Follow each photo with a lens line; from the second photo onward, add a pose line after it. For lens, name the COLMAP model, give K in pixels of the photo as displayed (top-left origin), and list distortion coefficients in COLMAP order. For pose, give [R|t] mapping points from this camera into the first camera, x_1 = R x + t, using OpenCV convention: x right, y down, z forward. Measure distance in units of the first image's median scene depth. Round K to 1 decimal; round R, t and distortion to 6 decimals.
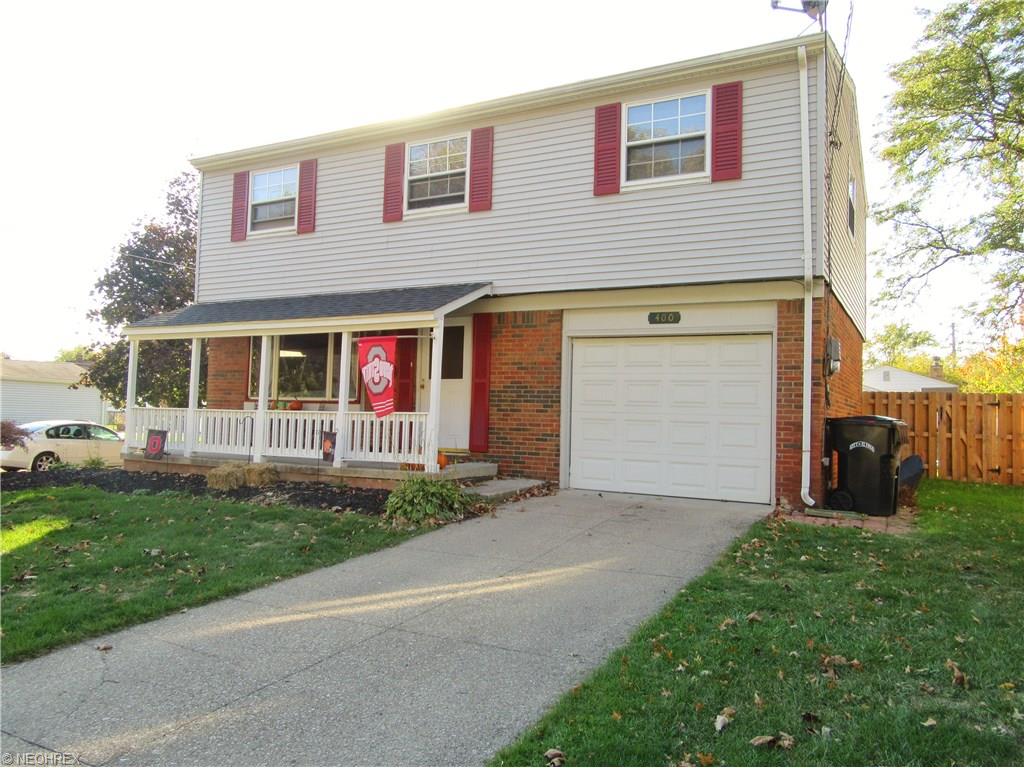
lens RADIAL K [[761.5, 0, 513.8], [0, 761.5, 381.6], [0, 0, 1]] dist [-0.005881, 0.002403]
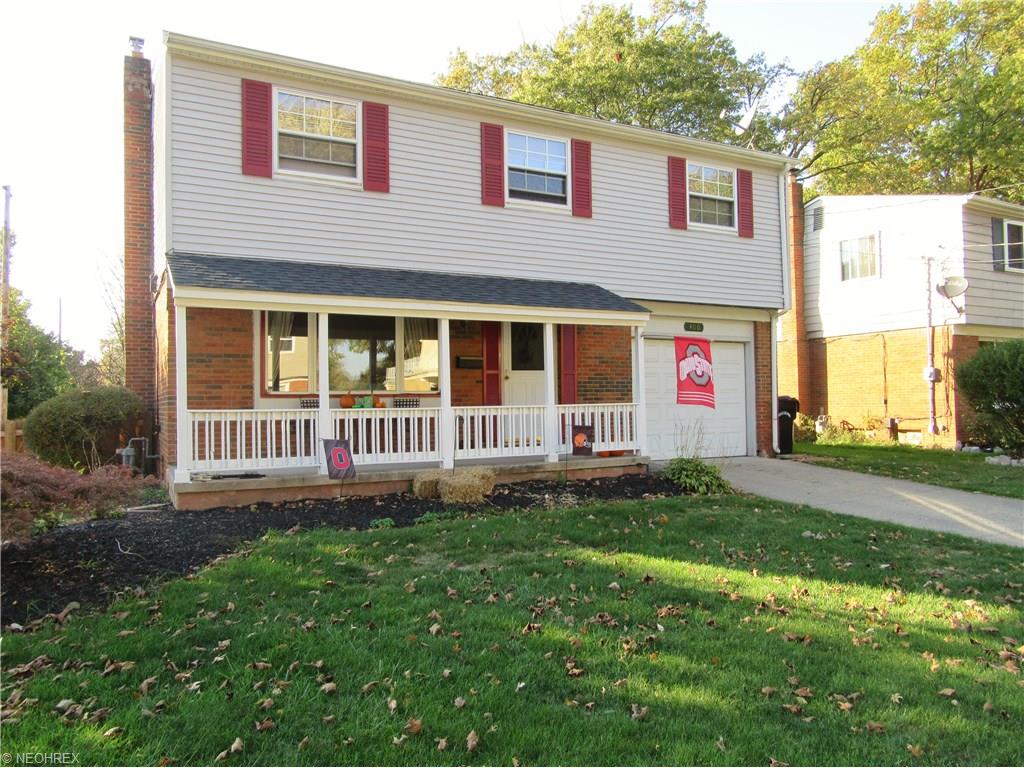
lens RADIAL K [[695.1, 0, 503.3], [0, 695.1, 390.5], [0, 0, 1]] dist [-0.001519, -0.002260]
pose [[0.585255, -0.016330, 0.810685, -0.928929], [-0.009949, 0.999577, 0.027317, -0.001691], [-0.810788, -0.024053, 0.584846, 0.508412]]
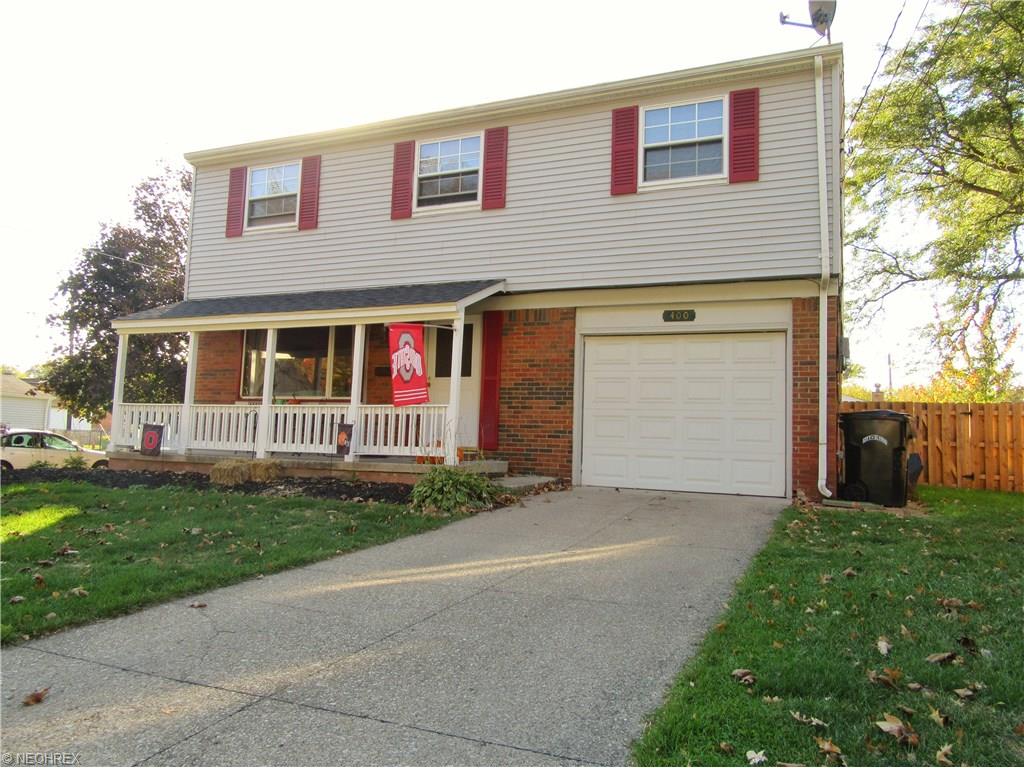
lens RADIAL K [[761.5, 0, 512.4], [0, 761.5, 381.0], [0, 0, 1]] dist [-0.005881, 0.002403]
pose [[0.996867, 0.014272, 0.077792, -0.095144], [-0.011162, 0.999126, -0.040270, 0.043640], [-0.078299, 0.039276, 0.996156, 0.004959]]
